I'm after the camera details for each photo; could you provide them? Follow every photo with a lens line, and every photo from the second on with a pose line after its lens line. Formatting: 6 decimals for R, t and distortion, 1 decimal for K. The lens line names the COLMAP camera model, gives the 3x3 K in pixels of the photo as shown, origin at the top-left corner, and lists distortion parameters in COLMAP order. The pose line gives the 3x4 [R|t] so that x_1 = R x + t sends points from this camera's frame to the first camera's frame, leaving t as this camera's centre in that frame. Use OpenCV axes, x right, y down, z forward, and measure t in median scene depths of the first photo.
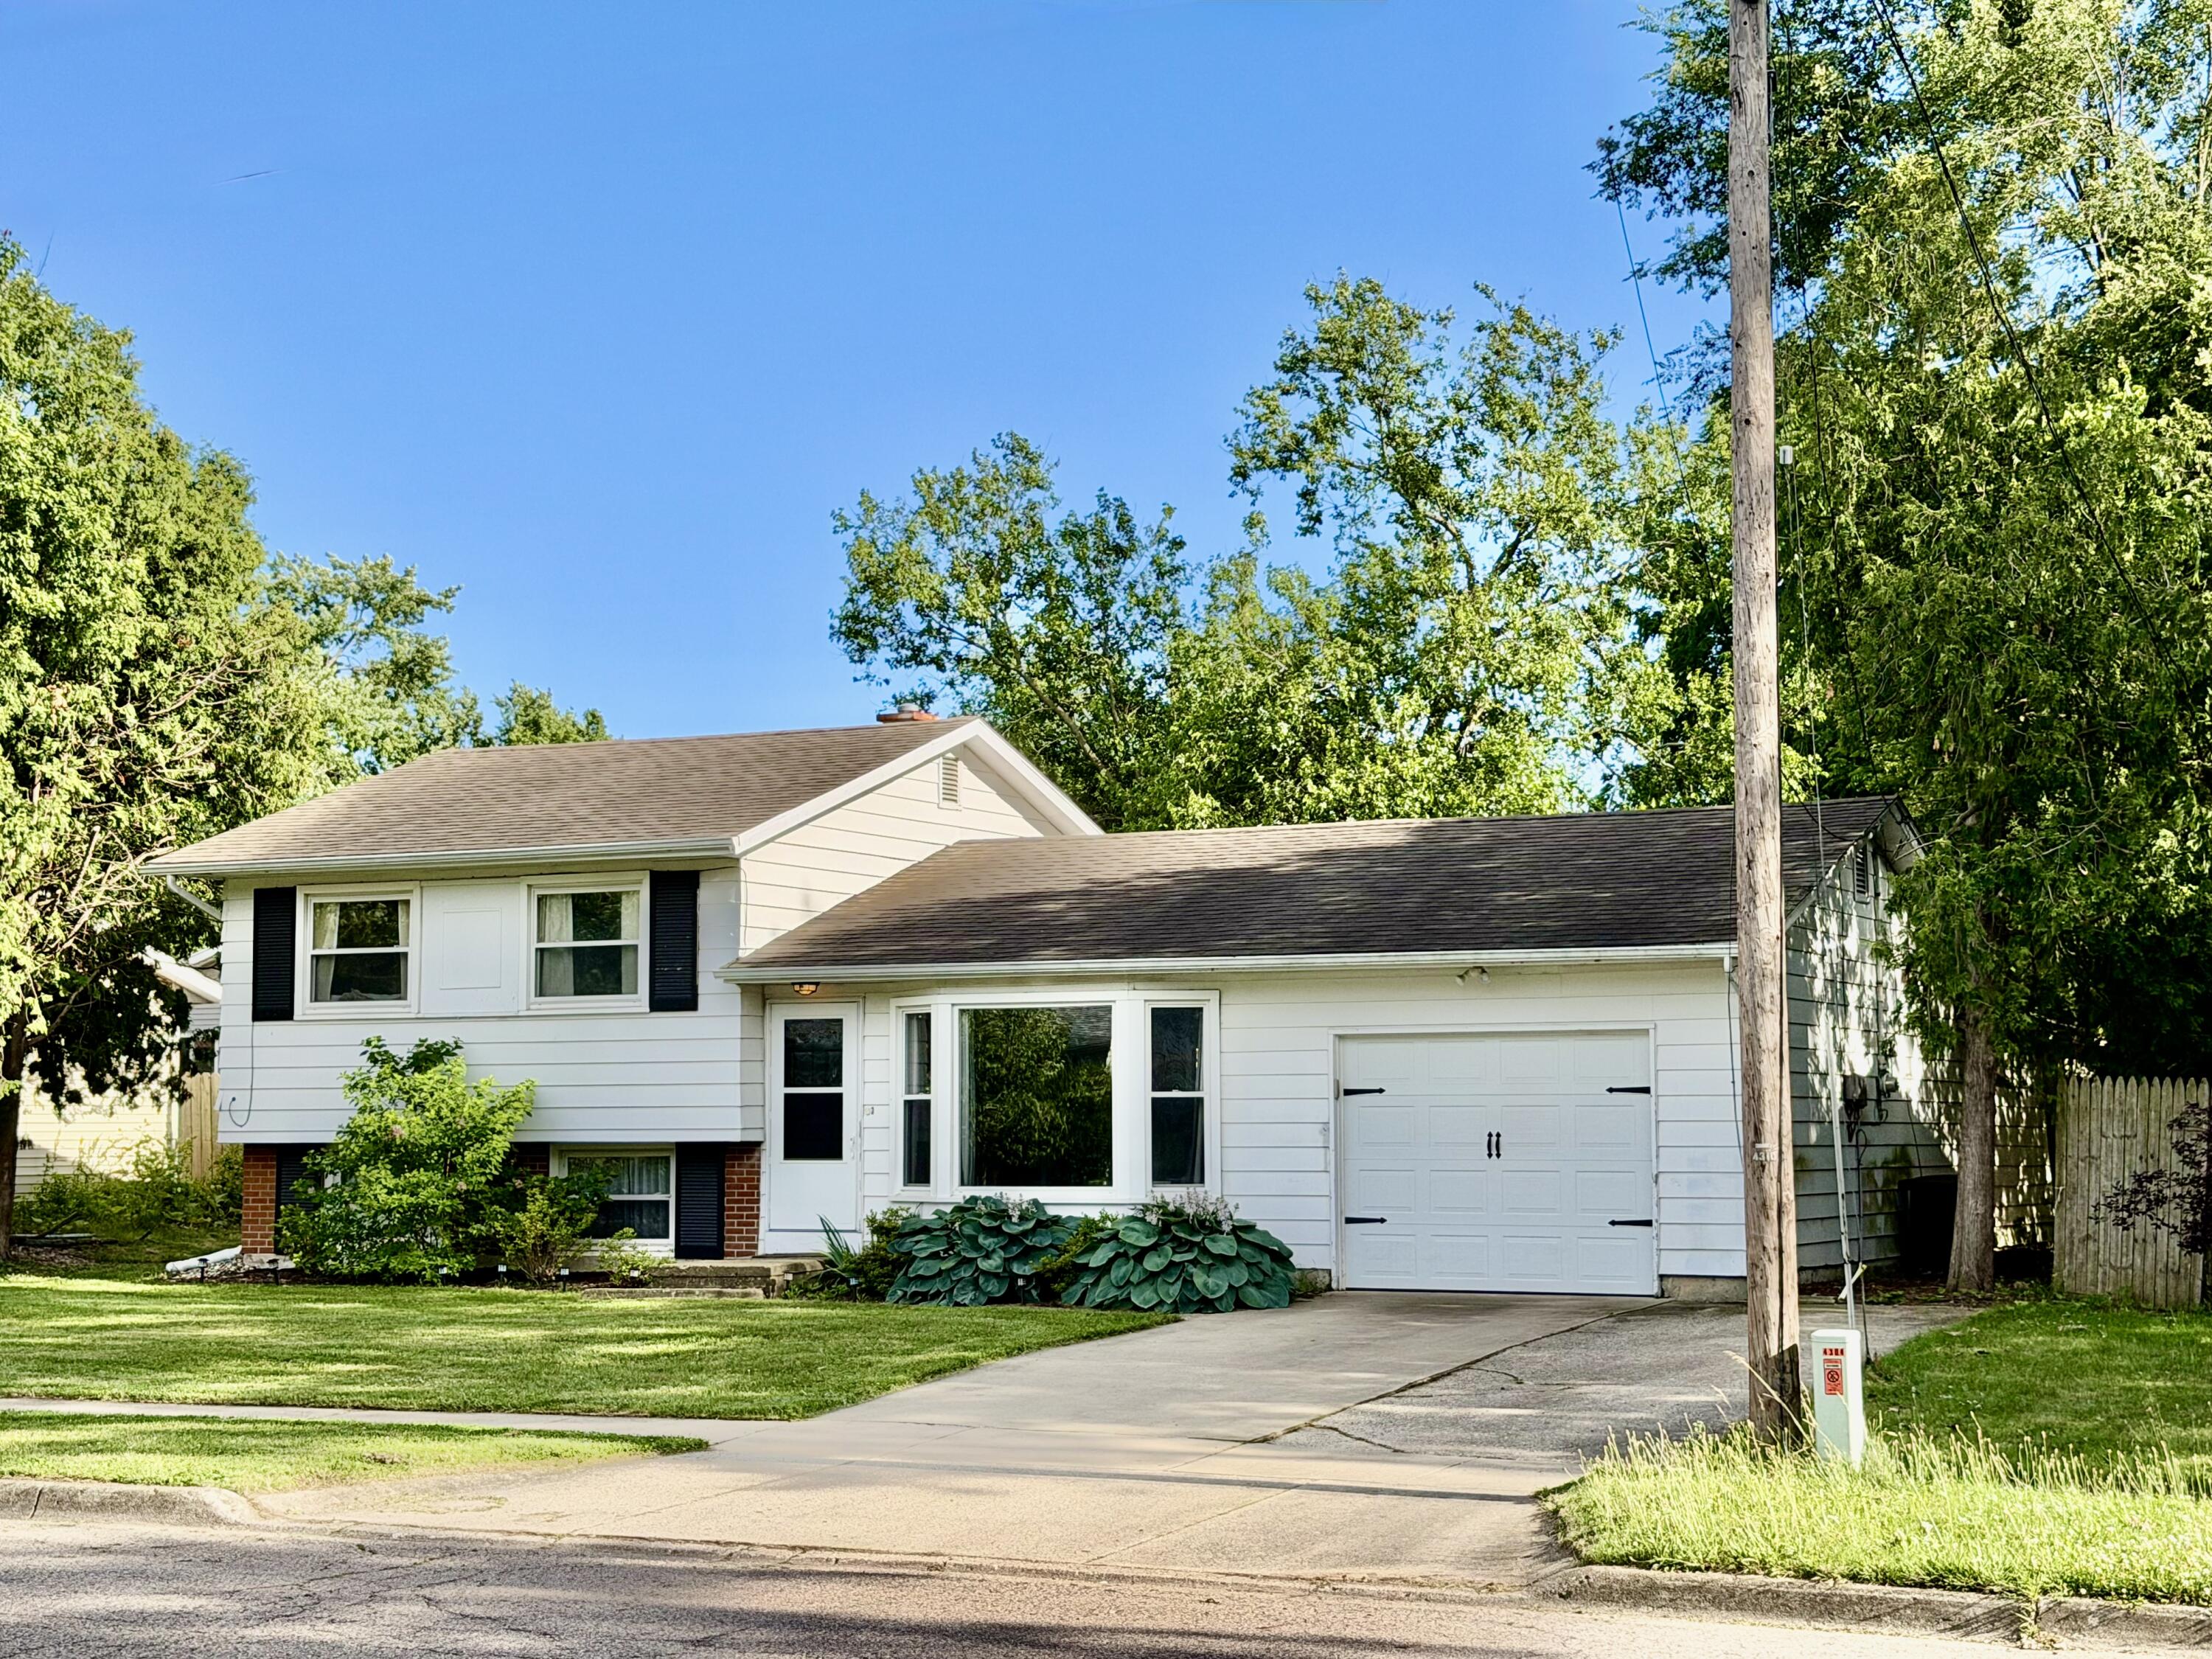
lens RADIAL K [[3519.7, 0, 1106.0], [0, 3519.7, 829.5], [0, 0, 1]] dist [0.158374, -0.027659]
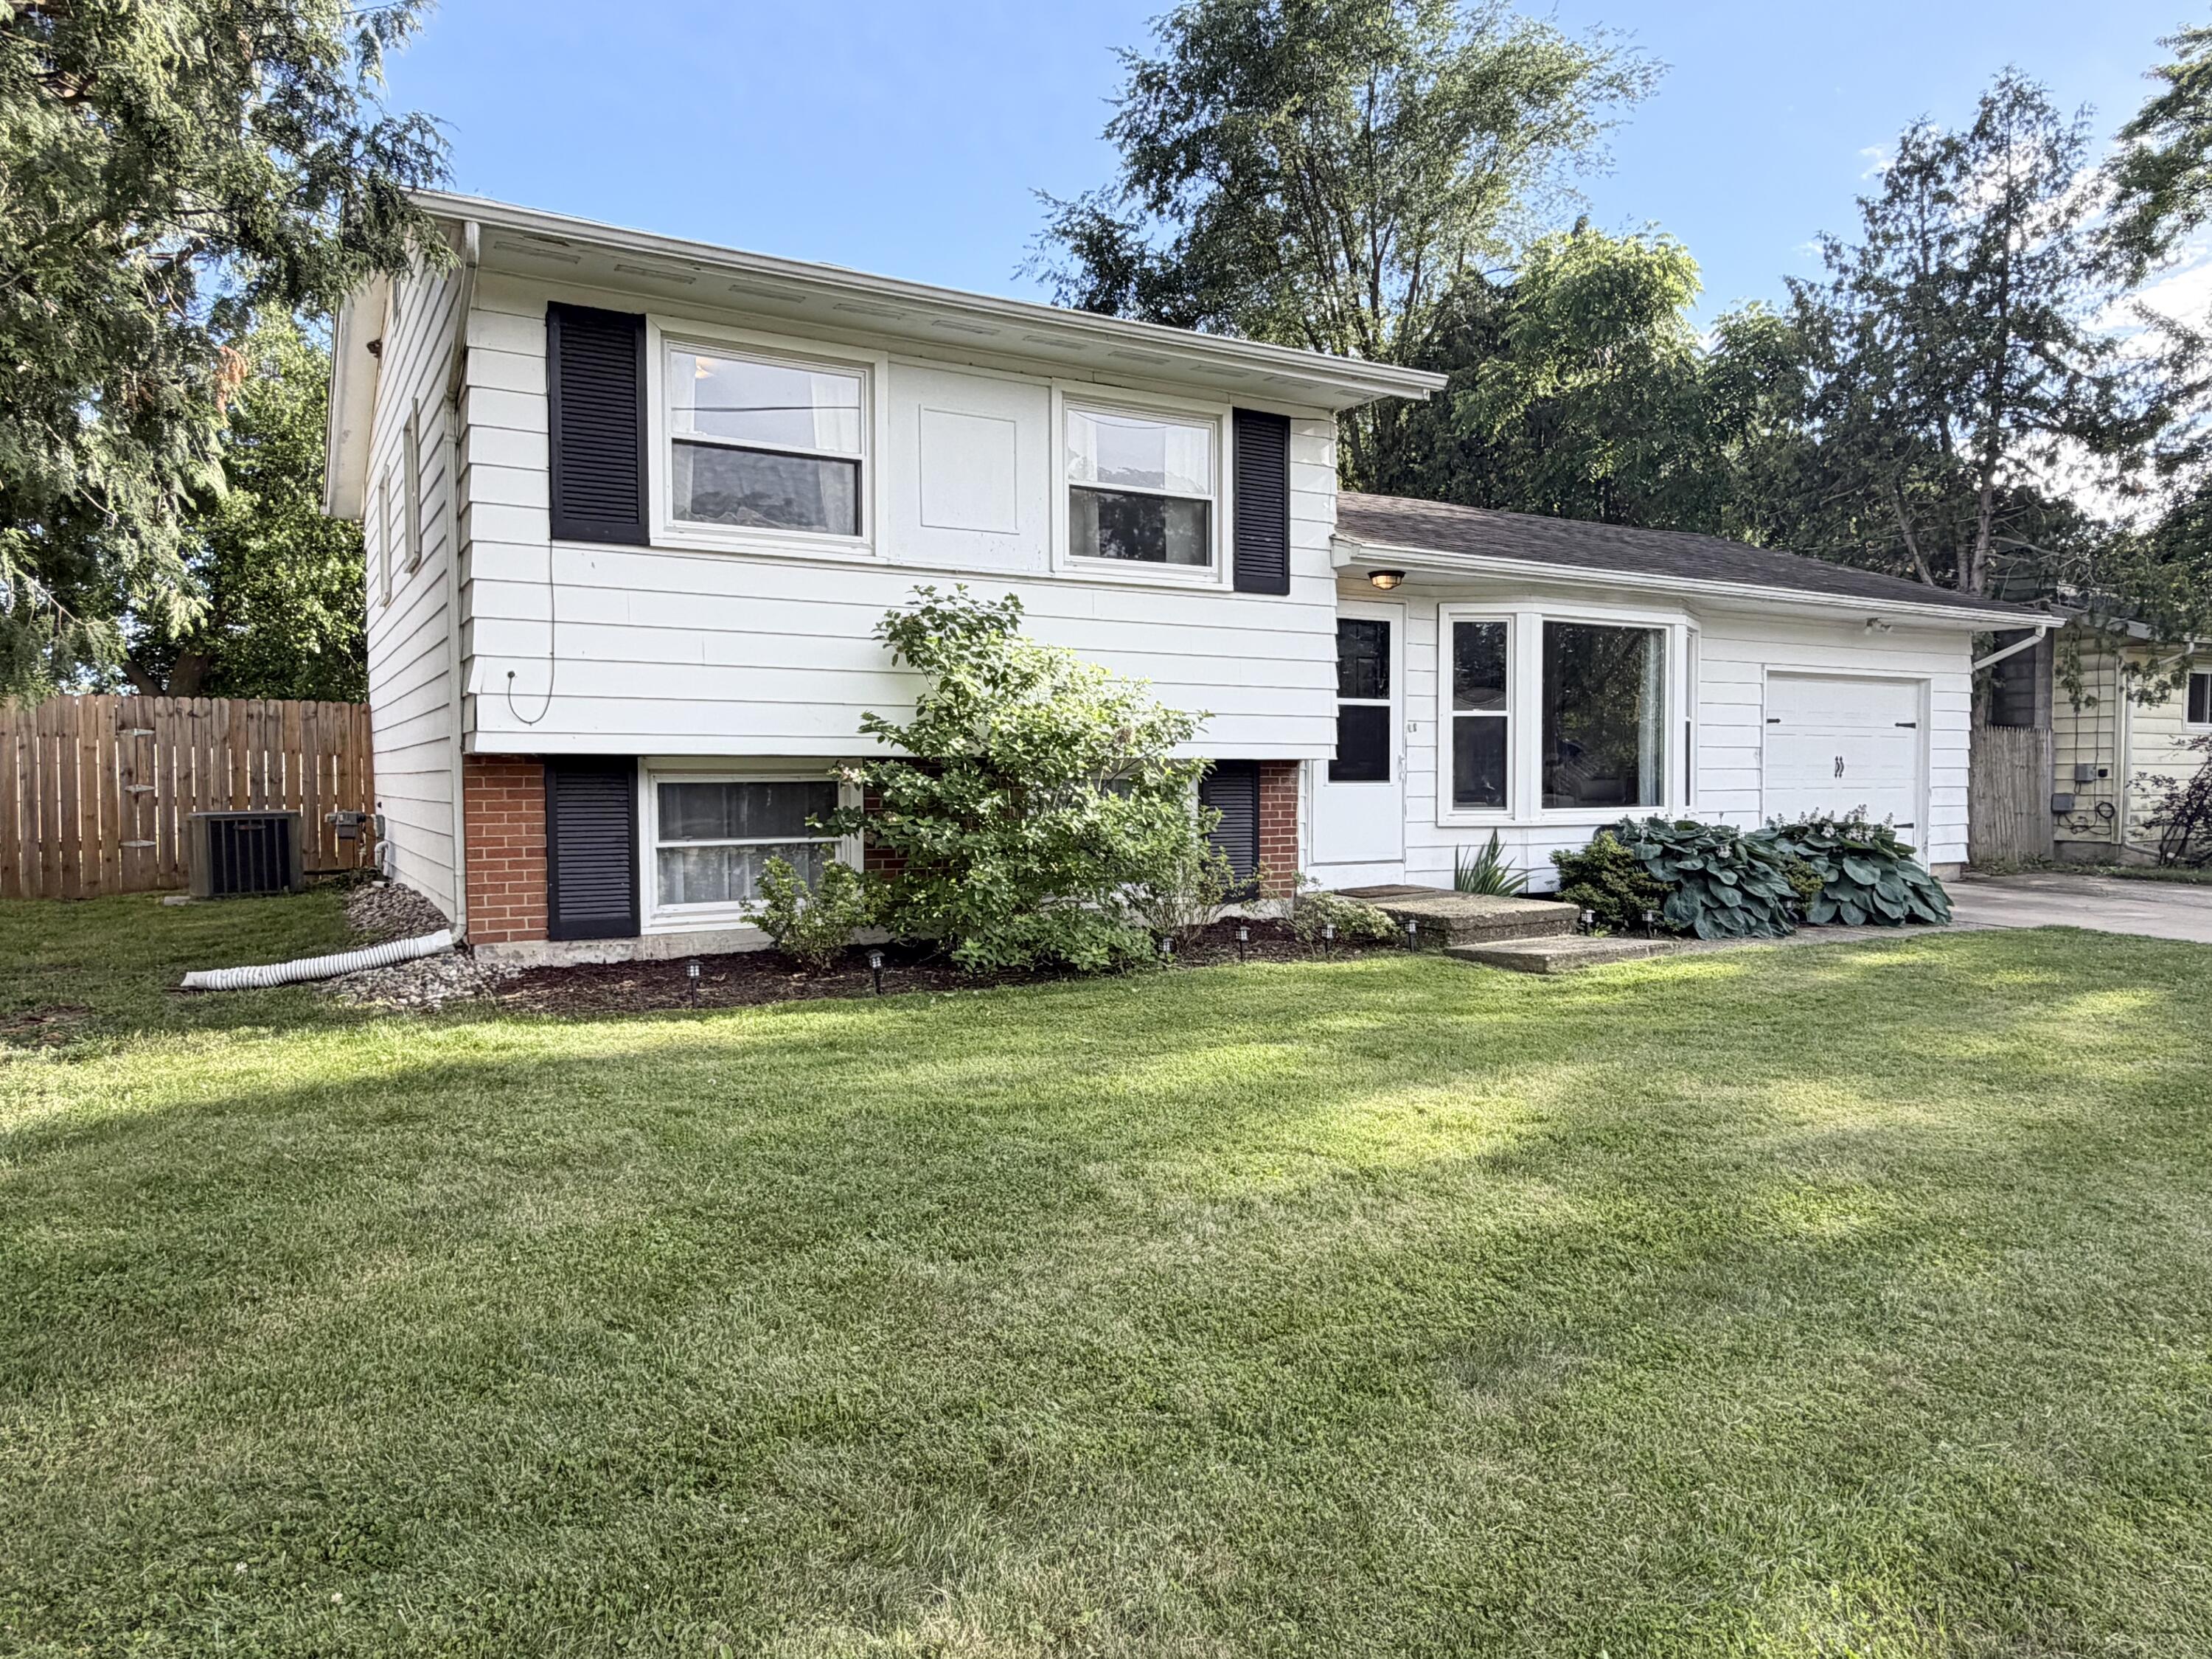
lens RADIAL K [[1448.3, 0, 1106.0], [0, 1448.3, 829.5], [0, 0, 1]] dist [0.004162, 0.000892]
pose [[0.550237, -0.027182, 0.834566, -0.412463], [-0.068912, 0.994582, 0.077828, 0.081316], [-0.832160, -0.100336, 0.545383, 0.851486]]
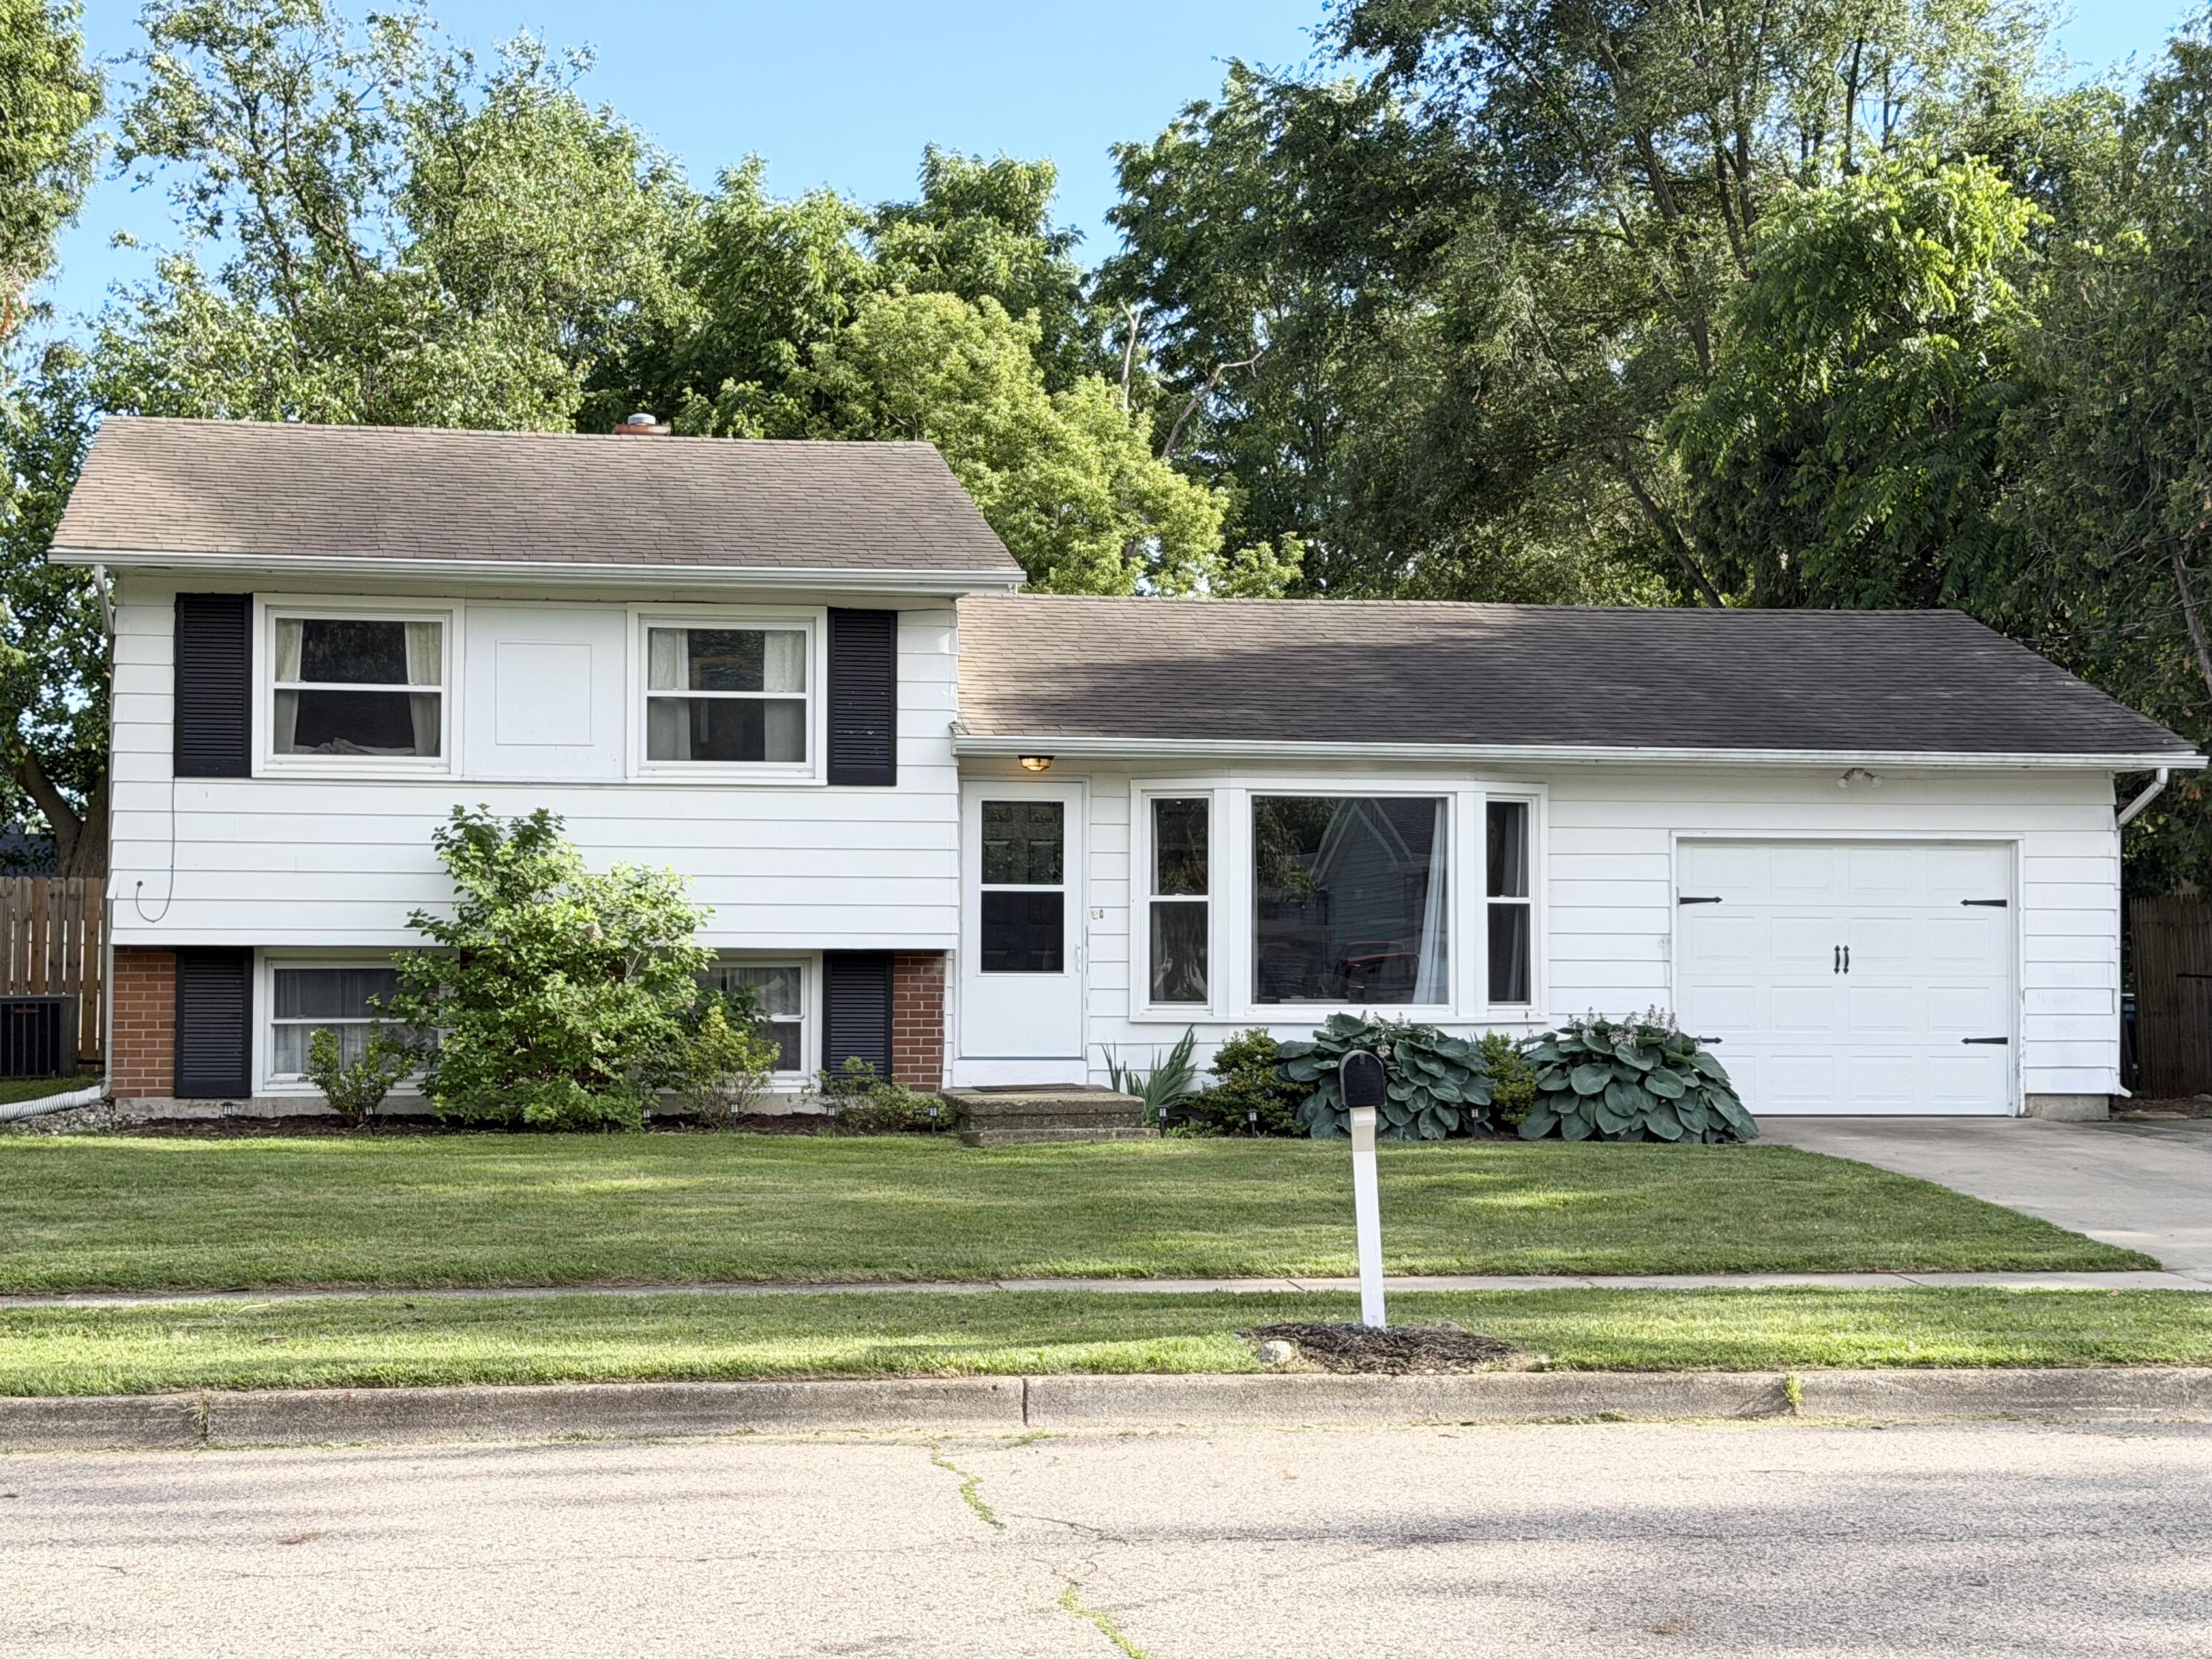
lens RADIAL K [[3731.2, 0, 1106.0], [0, 3731.2, 829.5], [0, 0, 1]] dist [0.161896, -0.080569]
pose [[0.800071, 0.028127, 0.599245, -0.584381], [-0.056922, 0.997953, 0.029158, 0.033875], [-0.597198, -0.057439, 0.800034, 0.294929]]
